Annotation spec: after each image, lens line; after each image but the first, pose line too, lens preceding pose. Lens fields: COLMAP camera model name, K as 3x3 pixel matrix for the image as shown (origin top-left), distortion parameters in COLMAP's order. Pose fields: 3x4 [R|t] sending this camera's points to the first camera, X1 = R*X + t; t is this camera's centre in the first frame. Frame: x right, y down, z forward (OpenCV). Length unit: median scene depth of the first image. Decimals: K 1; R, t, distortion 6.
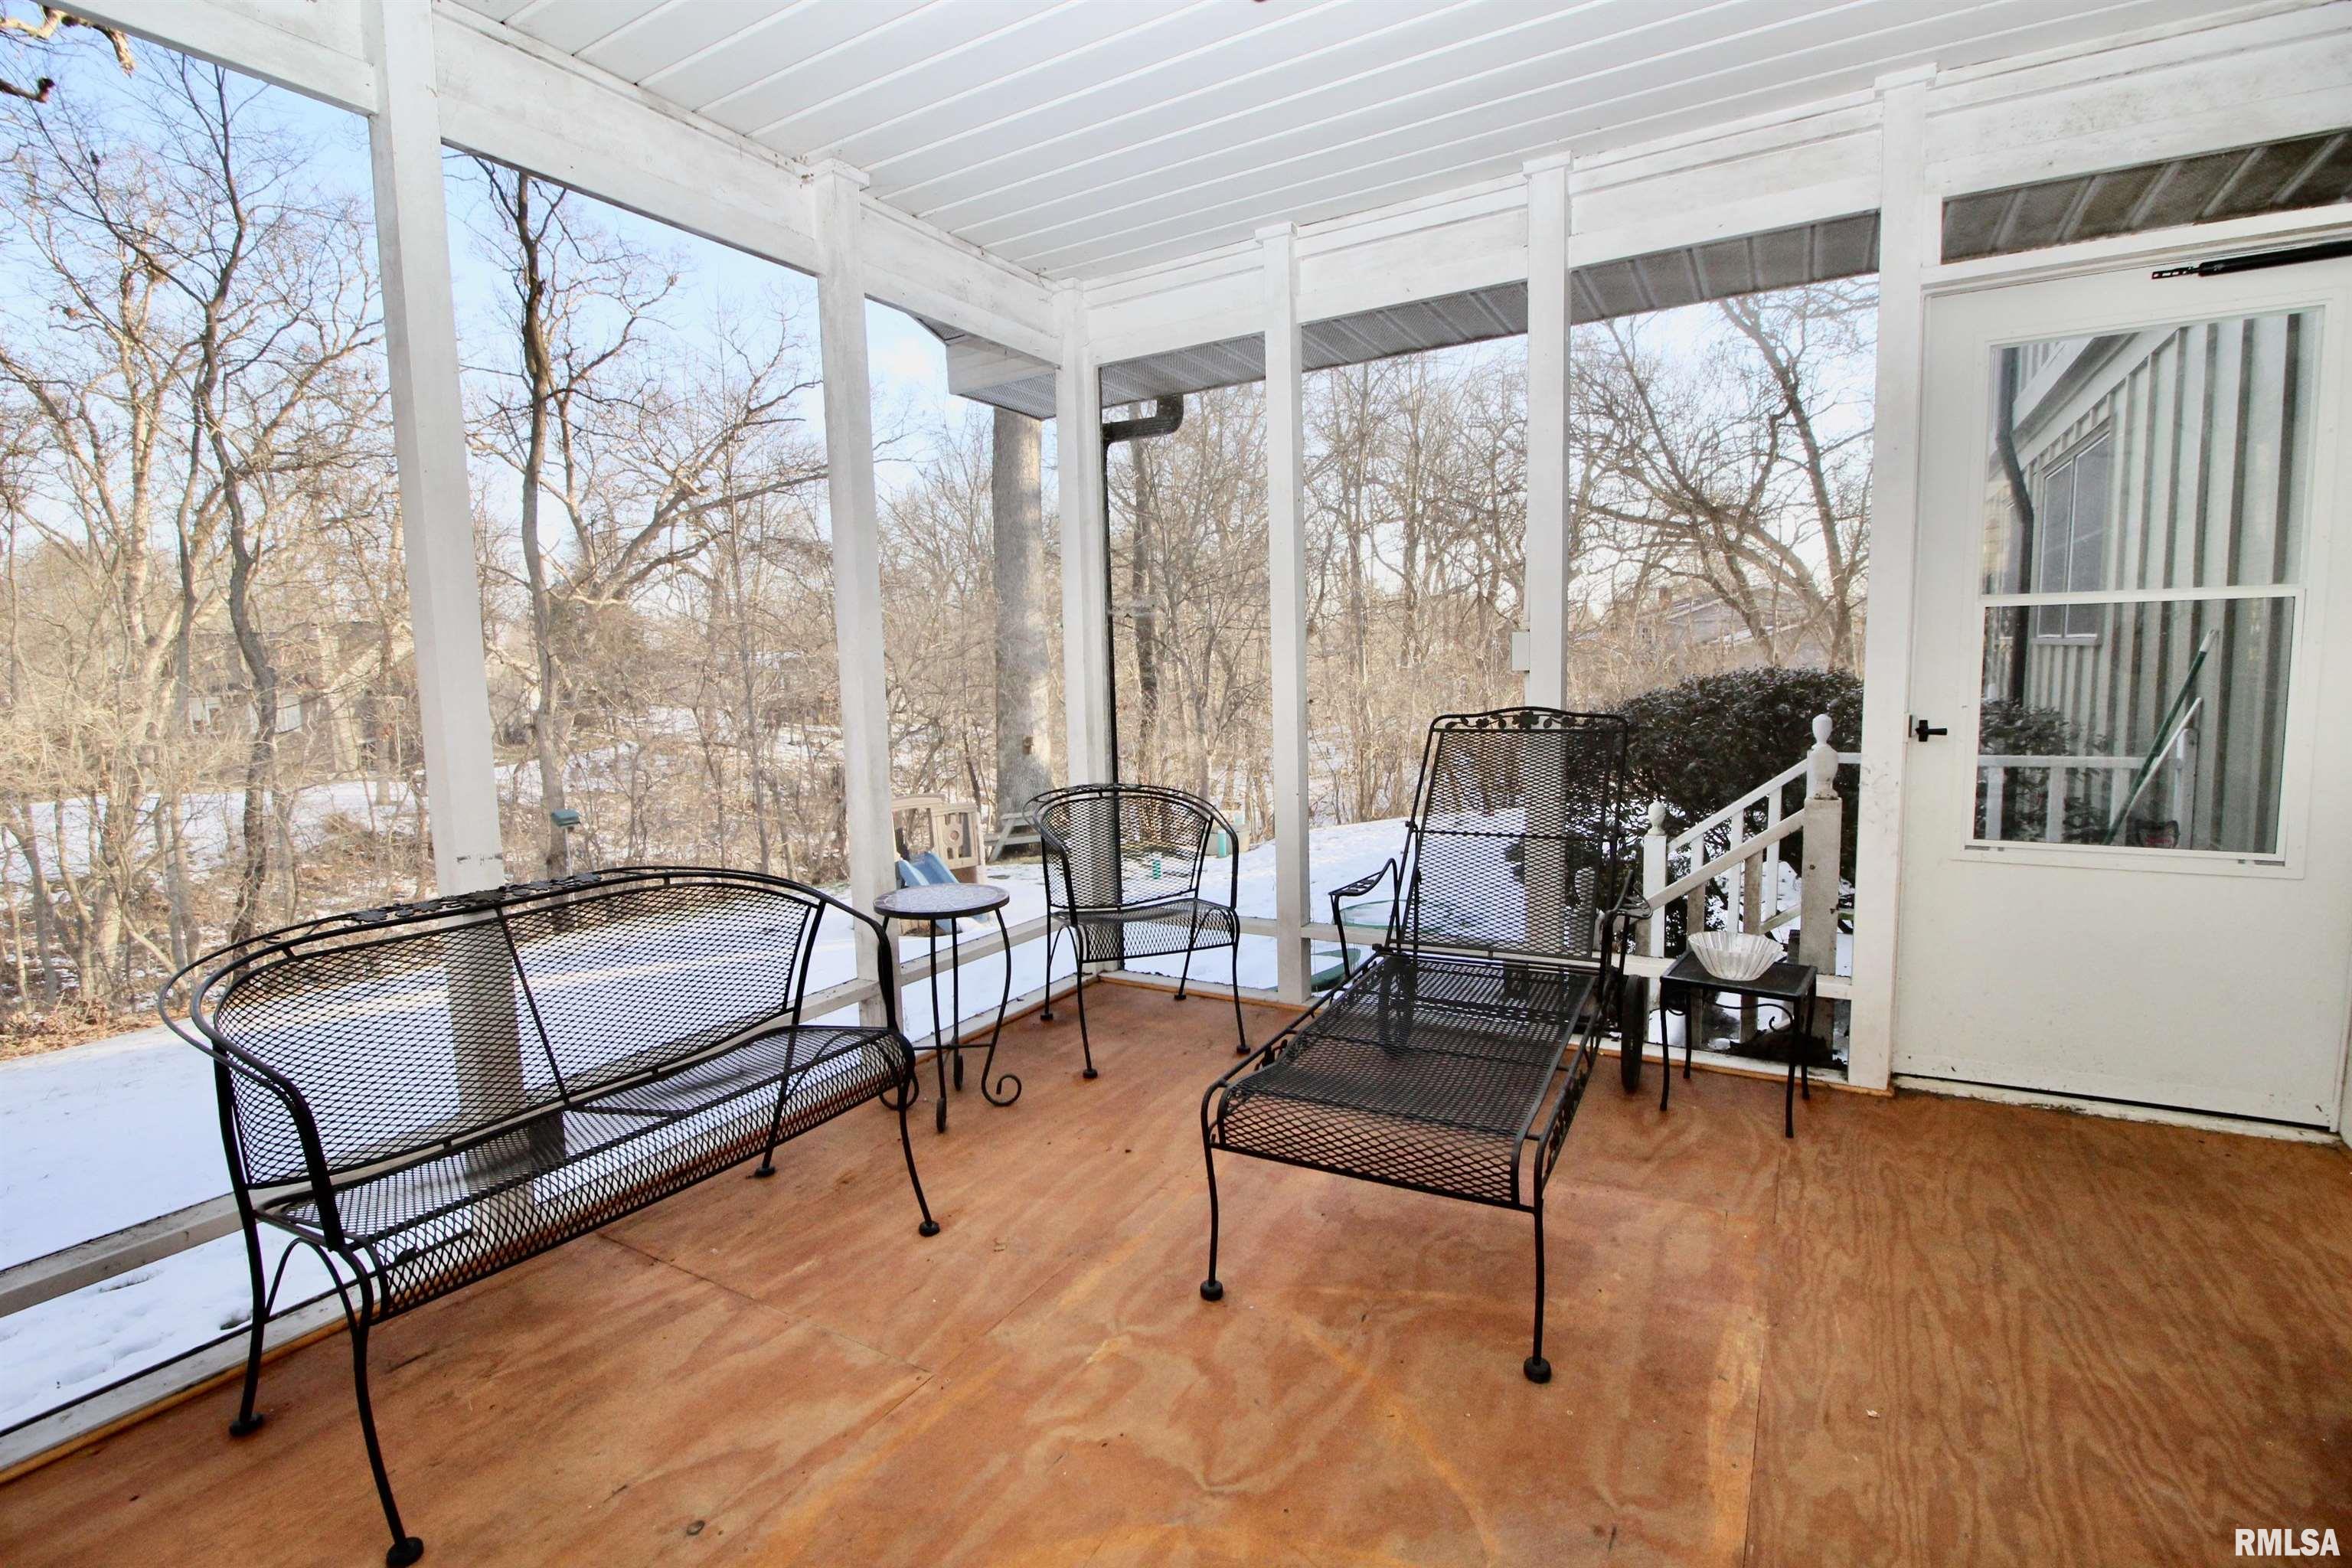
lens RADIAL K [[1098.2, 0, 1173.1], [0, 1098.2, 781.8], [0, 0, 1]] dist [-0.000839, -0.010923]
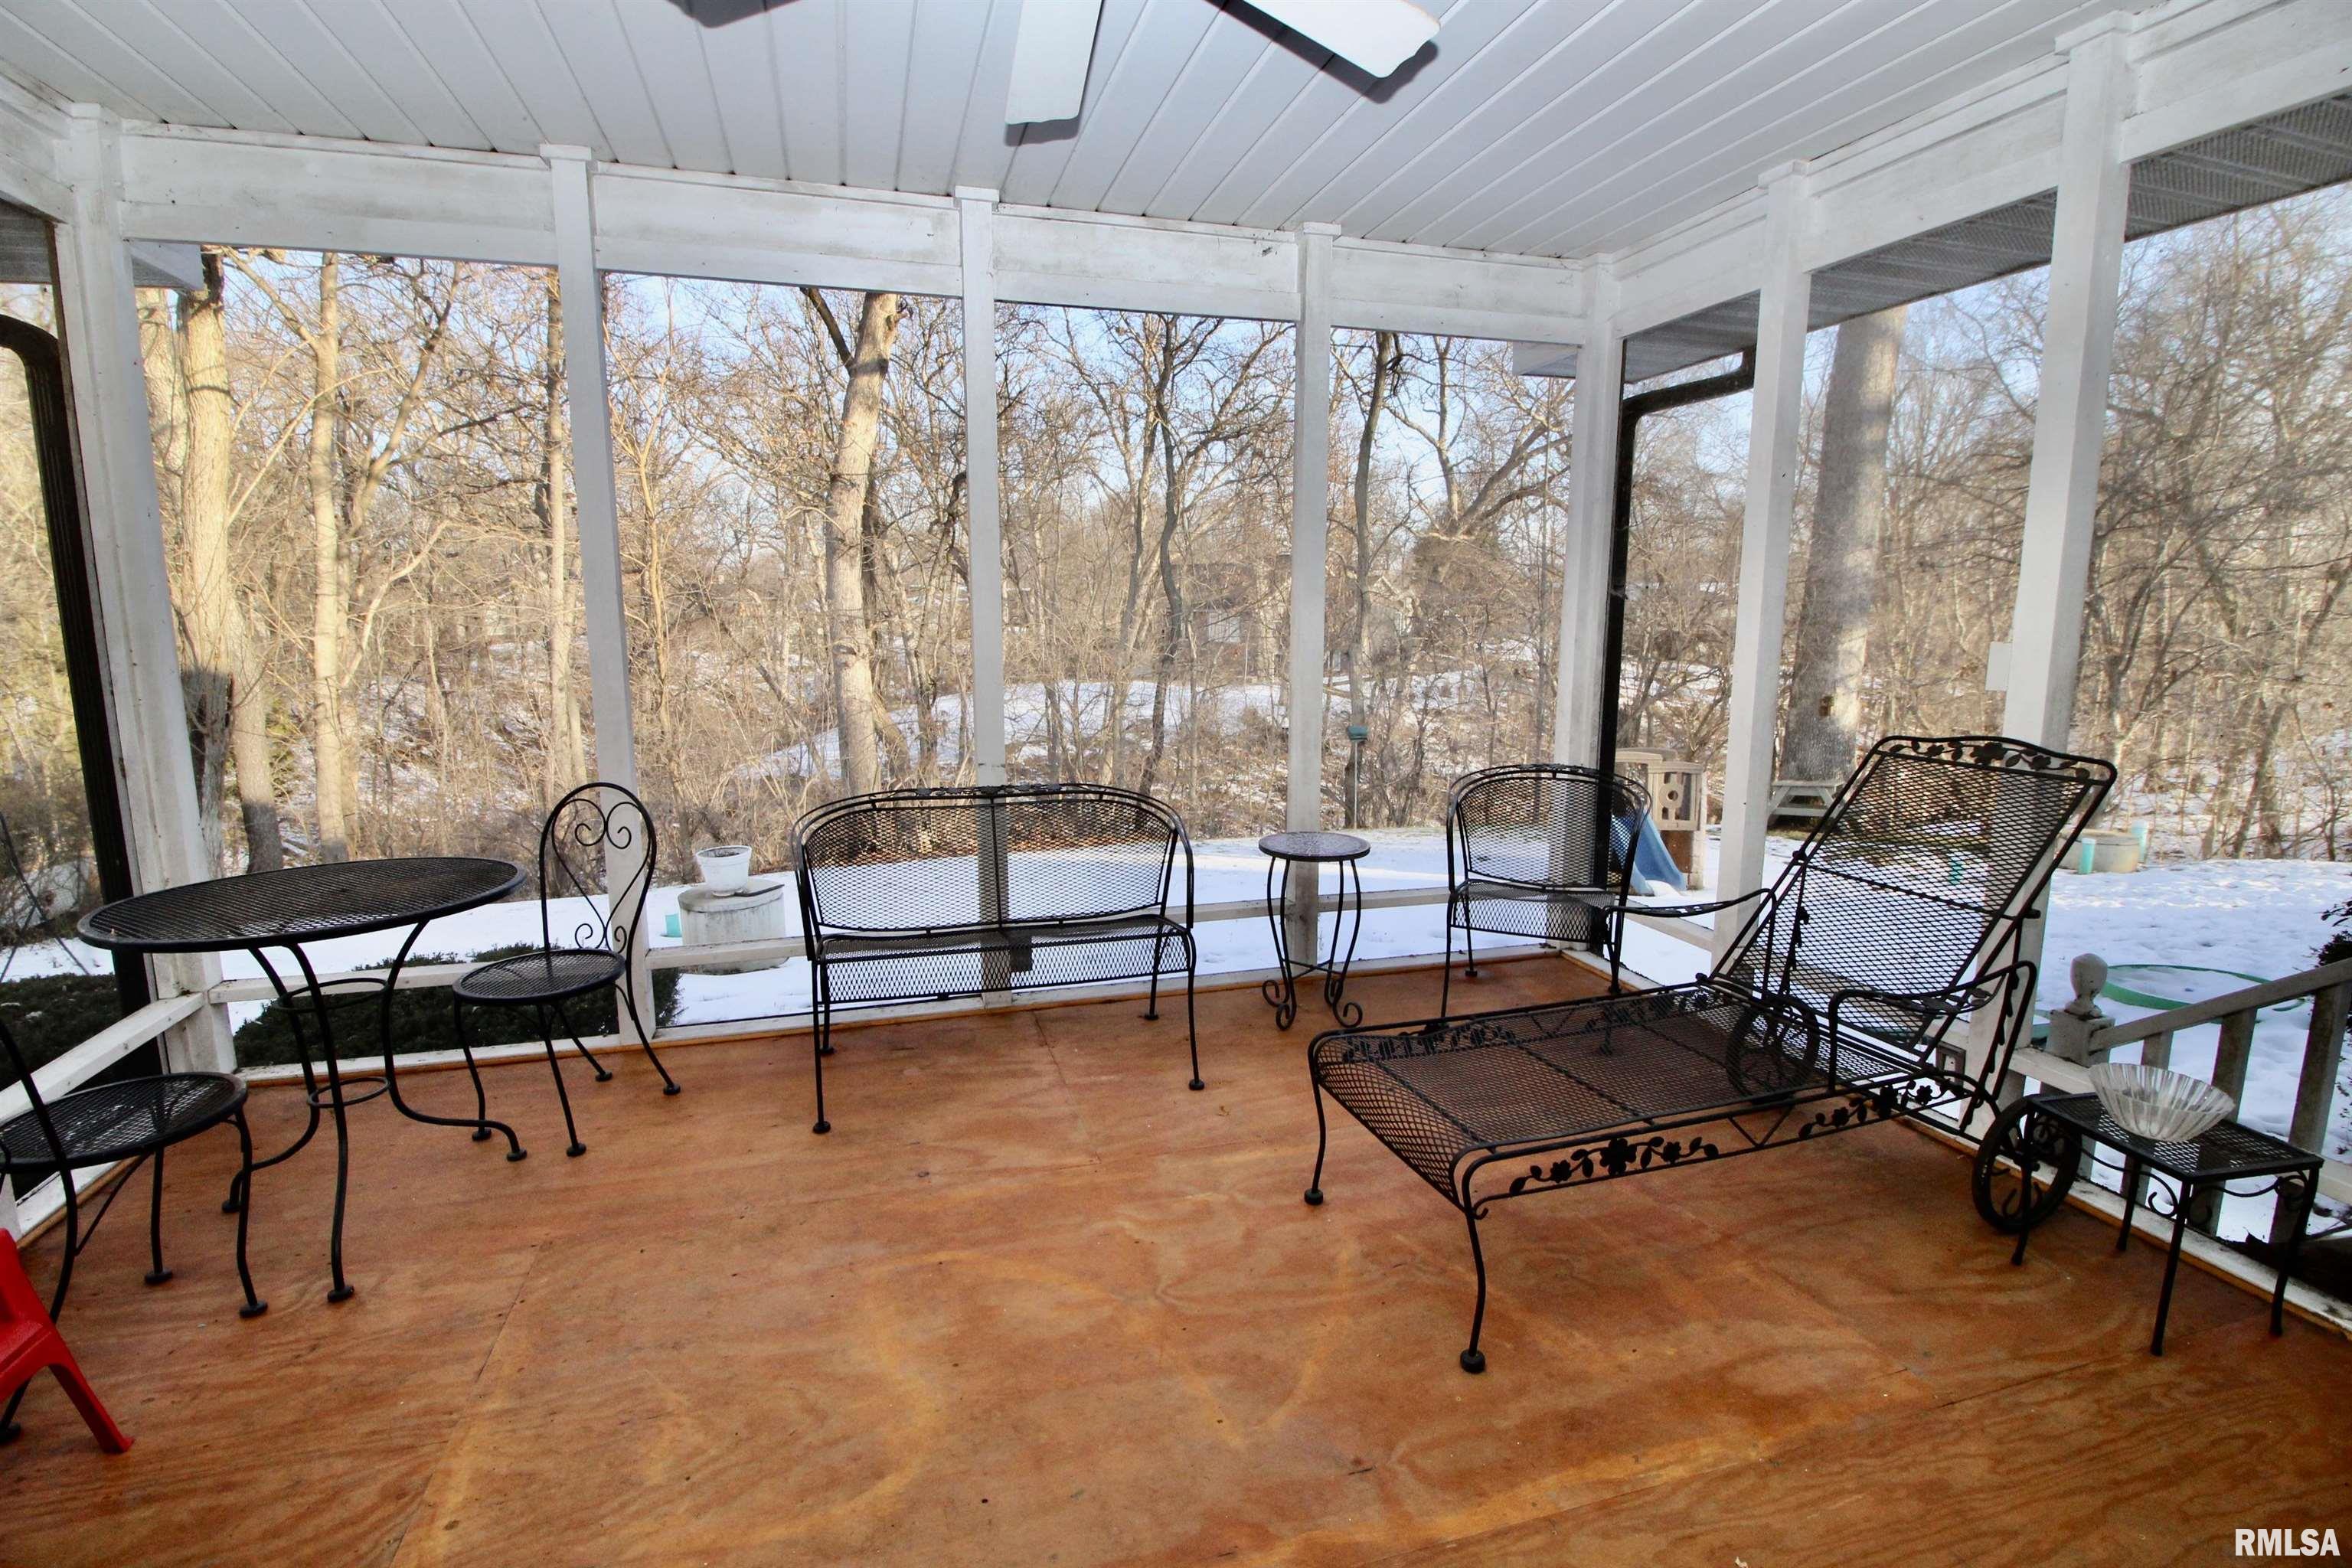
lens RADIAL K [[1098.2, 0, 1163.3], [0, 1098.2, 785.4], [0, 0, 1]] dist [-0.000839, -0.010923]
pose [[0.725791, 0.137569, -0.674019, 0.414264], [-0.092215, 0.990413, 0.102848, -0.058320], [0.681706, -0.012492, 0.731519, 0.005827]]
